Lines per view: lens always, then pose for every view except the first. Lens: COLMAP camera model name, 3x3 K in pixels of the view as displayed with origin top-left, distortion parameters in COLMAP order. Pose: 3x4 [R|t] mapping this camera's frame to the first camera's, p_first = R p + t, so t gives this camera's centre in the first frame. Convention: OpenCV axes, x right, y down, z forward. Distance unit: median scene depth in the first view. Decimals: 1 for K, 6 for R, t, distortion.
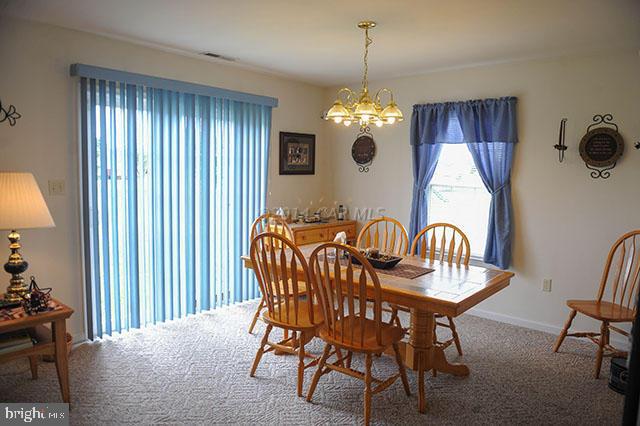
lens RADIAL K [[439.0, 0, 323.0], [0, 439.0, 211.8], [0, 0, 1]] dist [-0.048268, -0.001621]
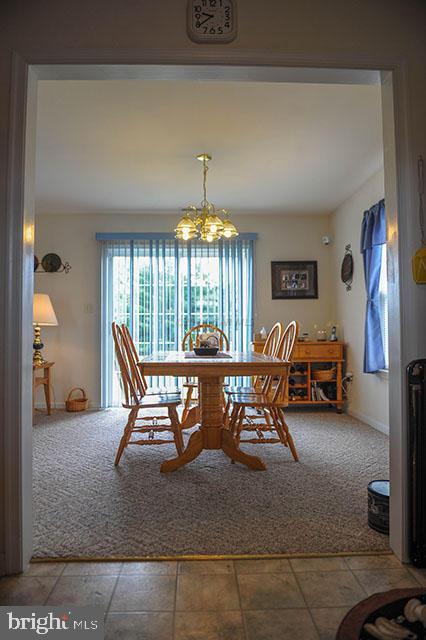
lens RADIAL K [[439.0, 0, 209.9], [0, 439.0, 318.4], [0, 0, 1]] dist [-0.048268, -0.001621]
pose [[0.681097, -0.048849, -0.730562, 0.603006], [-0.052570, 0.991934, -0.115336, 0.099550], [0.730304, 0.116961, 0.673035, 0.142681]]
